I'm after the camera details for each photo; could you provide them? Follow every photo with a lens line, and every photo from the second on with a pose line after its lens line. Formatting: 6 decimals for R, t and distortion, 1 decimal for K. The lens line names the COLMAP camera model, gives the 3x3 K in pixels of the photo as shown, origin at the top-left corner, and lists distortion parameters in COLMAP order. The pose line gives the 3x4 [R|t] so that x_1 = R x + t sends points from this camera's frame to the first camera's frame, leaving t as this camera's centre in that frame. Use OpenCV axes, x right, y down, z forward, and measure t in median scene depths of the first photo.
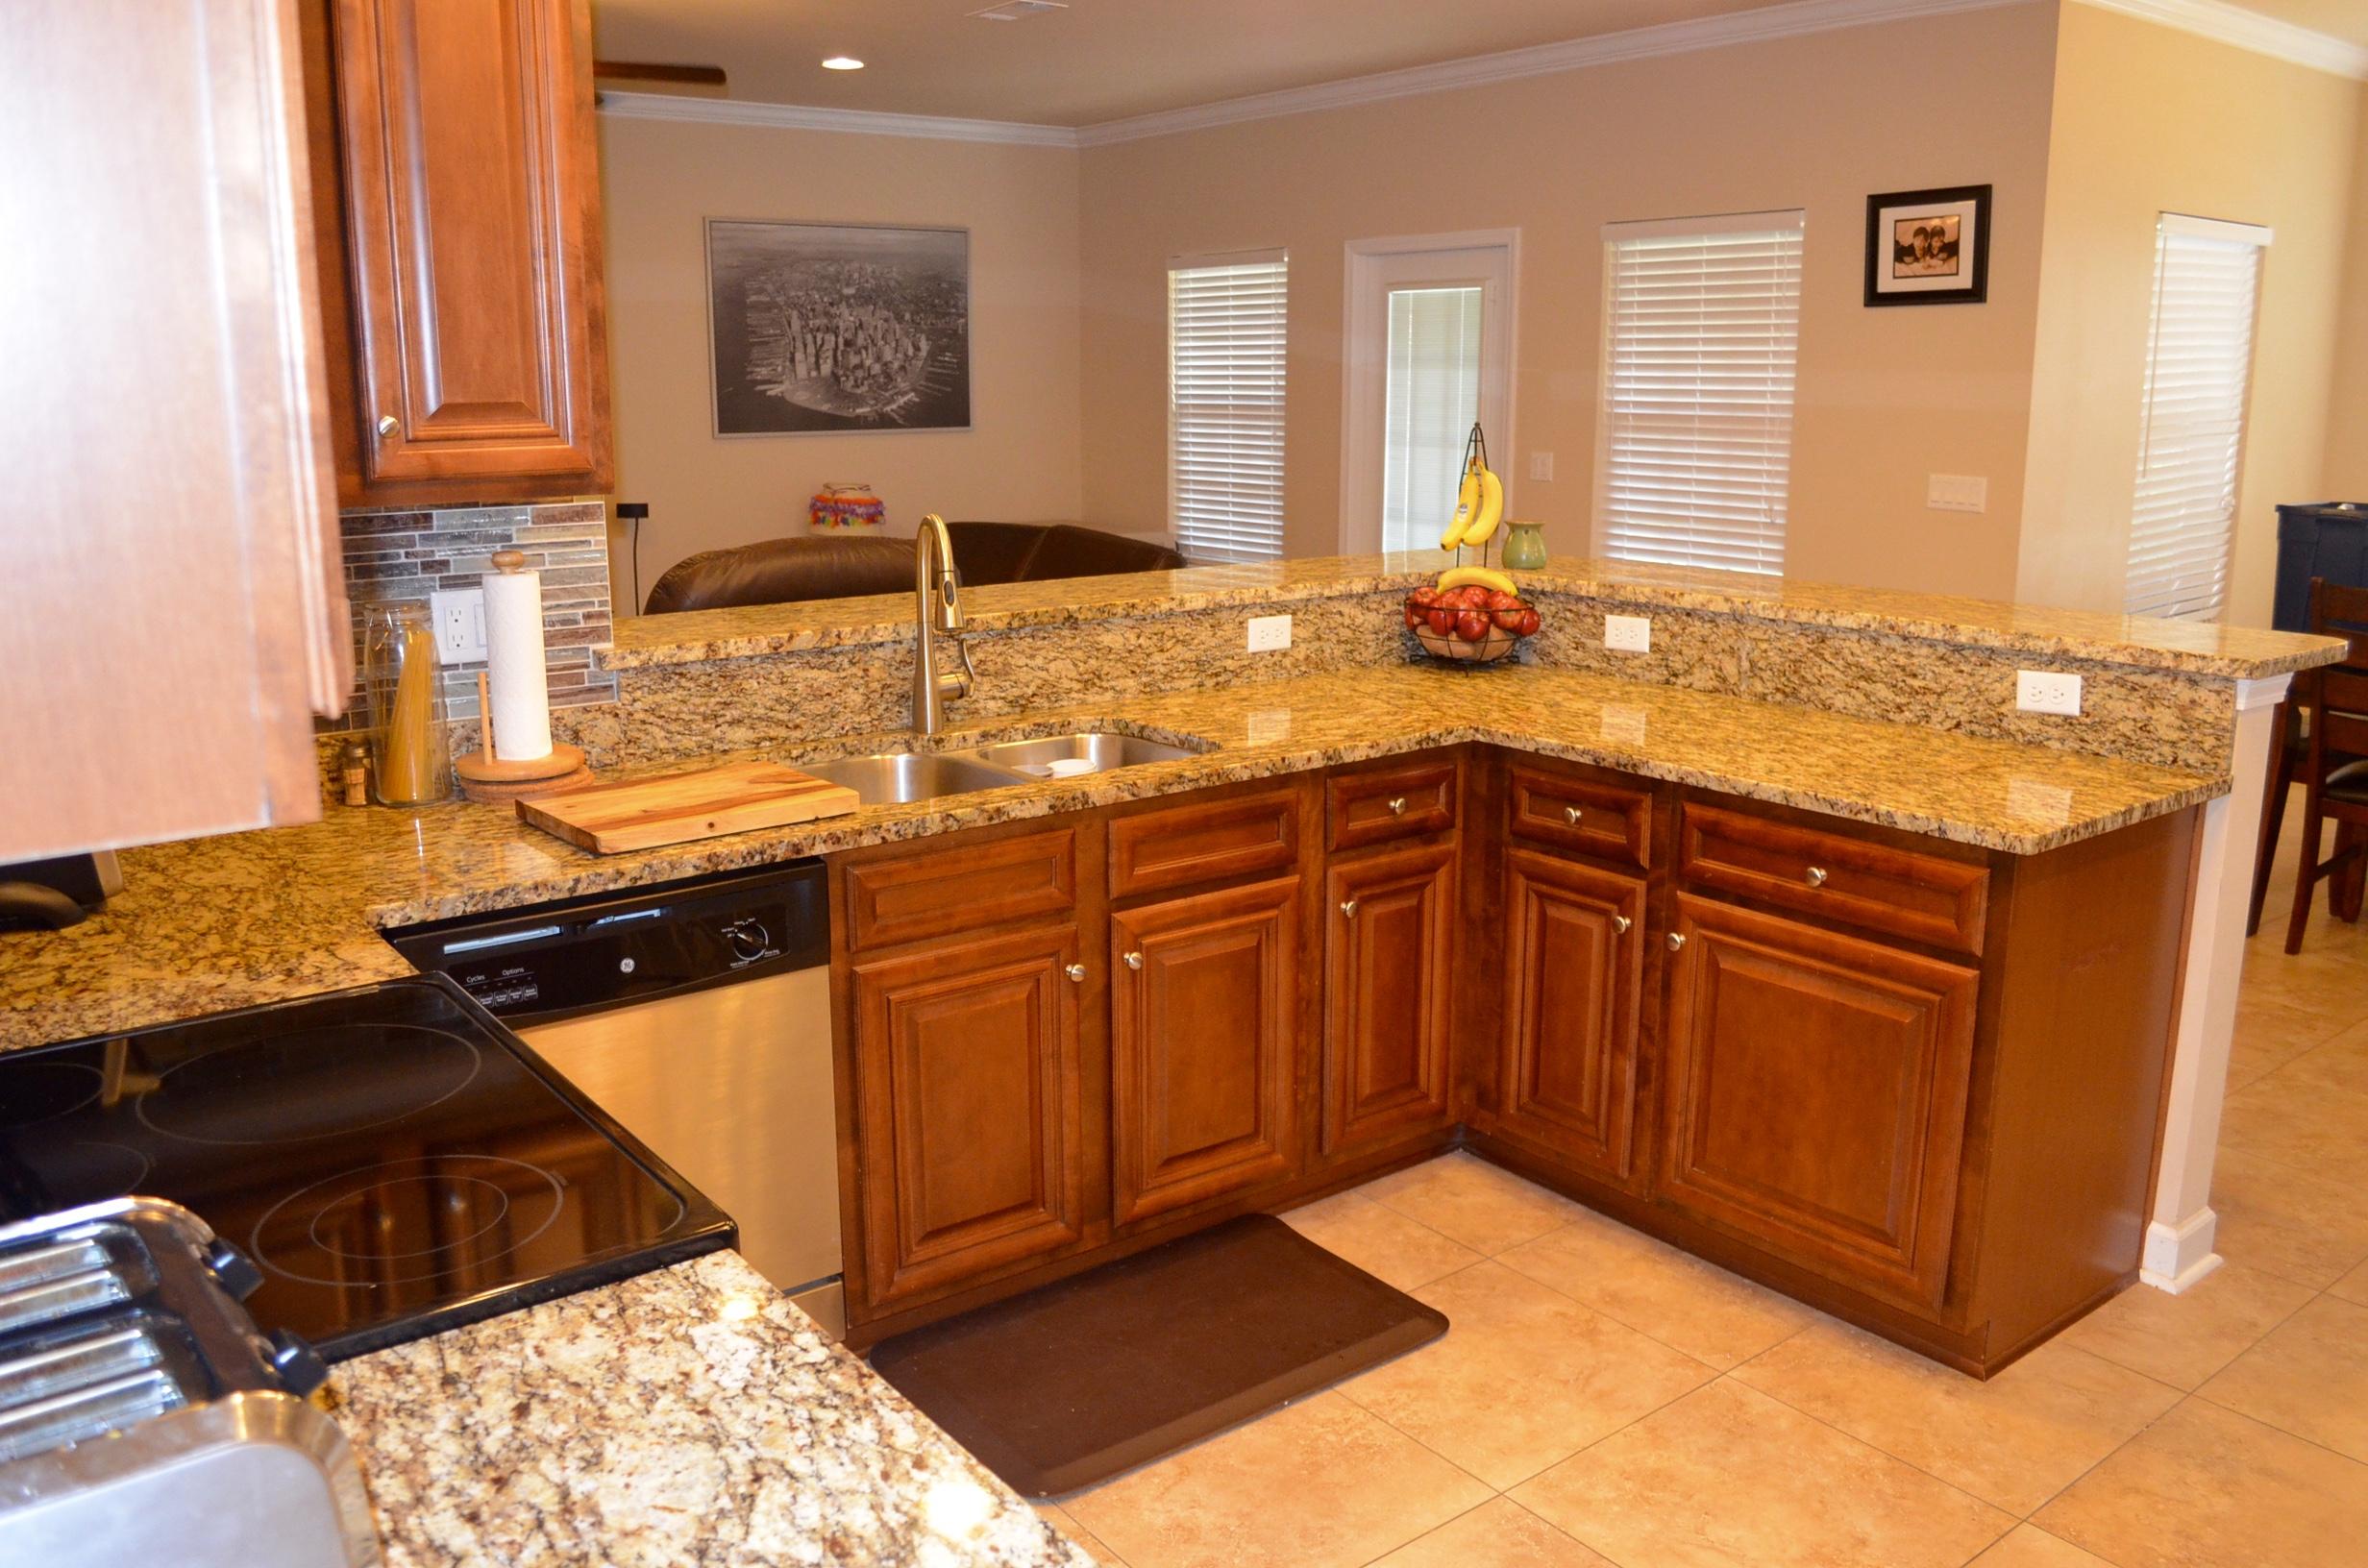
lens RADIAL K [[1865.8, 0, 1181.7], [0, 1865.8, 787.1], [0, 0, 1]] dist [-0.070469, -0.009352]
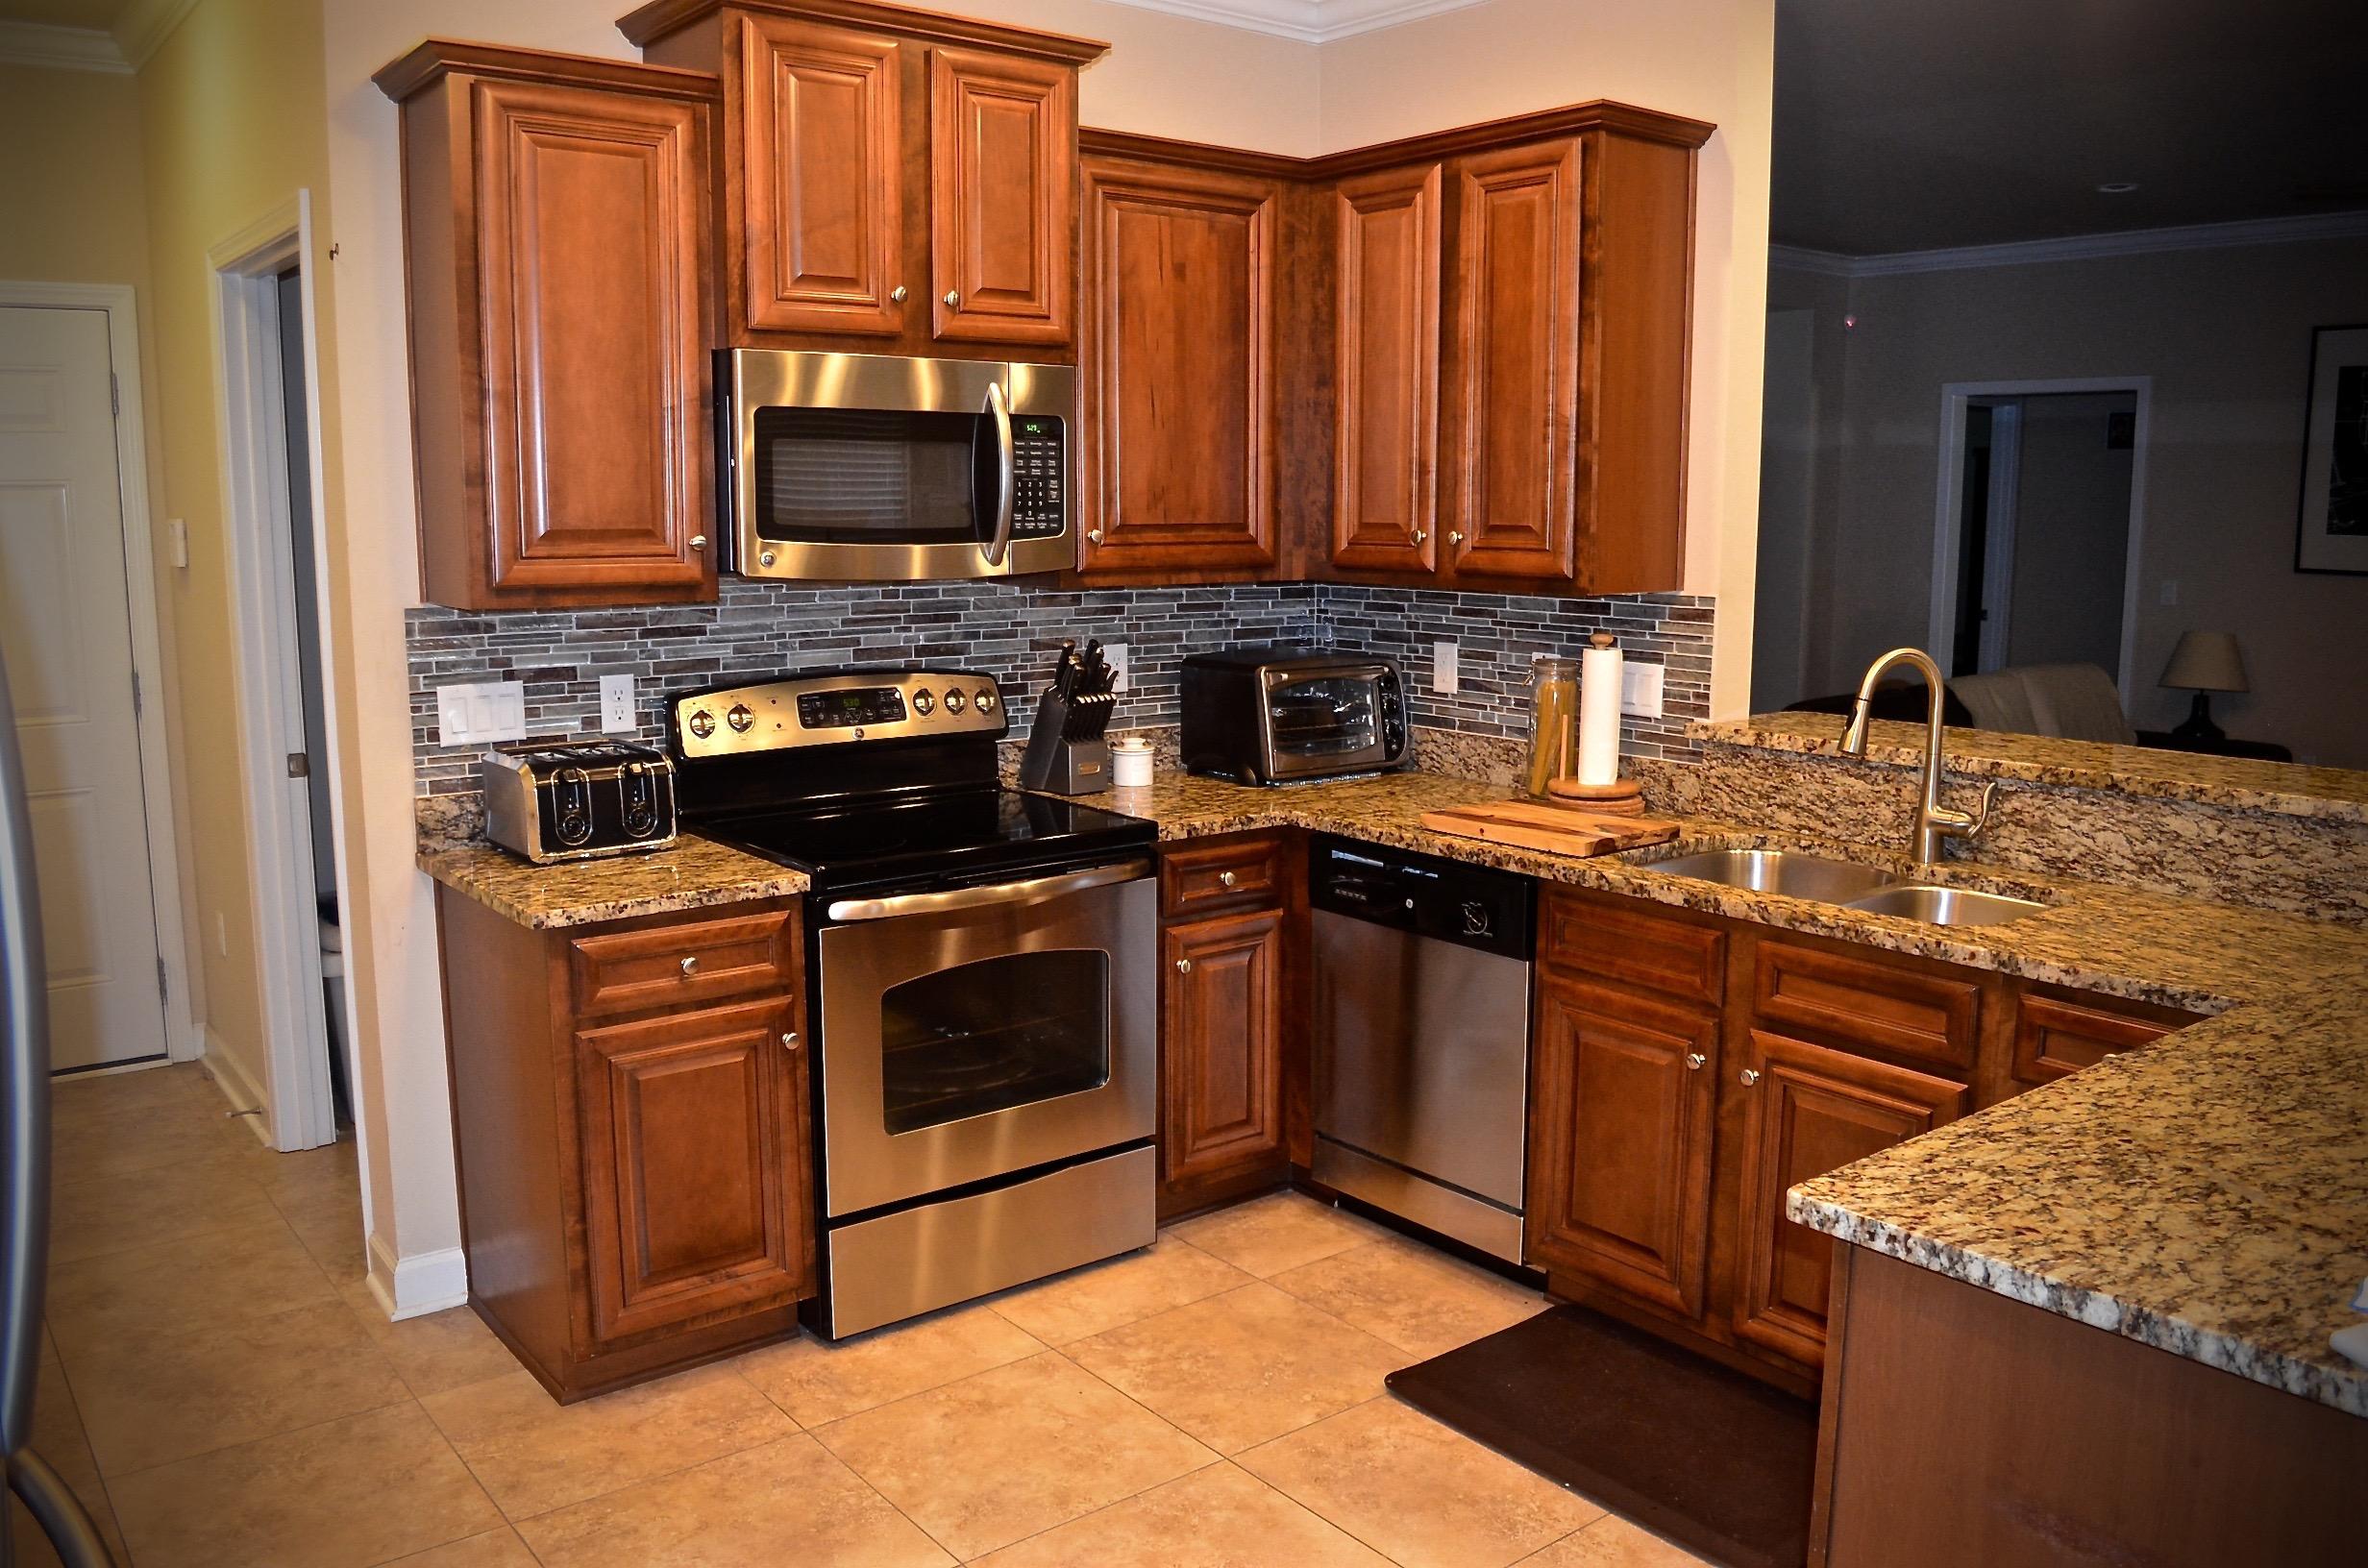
lens RADIAL K [[1865.8, 0, 1182.4], [0, 1865.8, 781.7], [0, 0, 1]] dist [-0.070469, -0.009352]
pose [[0.012651, 0.155413, -0.987769, 0.882202], [-0.219744, 0.964130, 0.148880, -0.137097], [0.975476, 0.215173, 0.046349, 0.563259]]
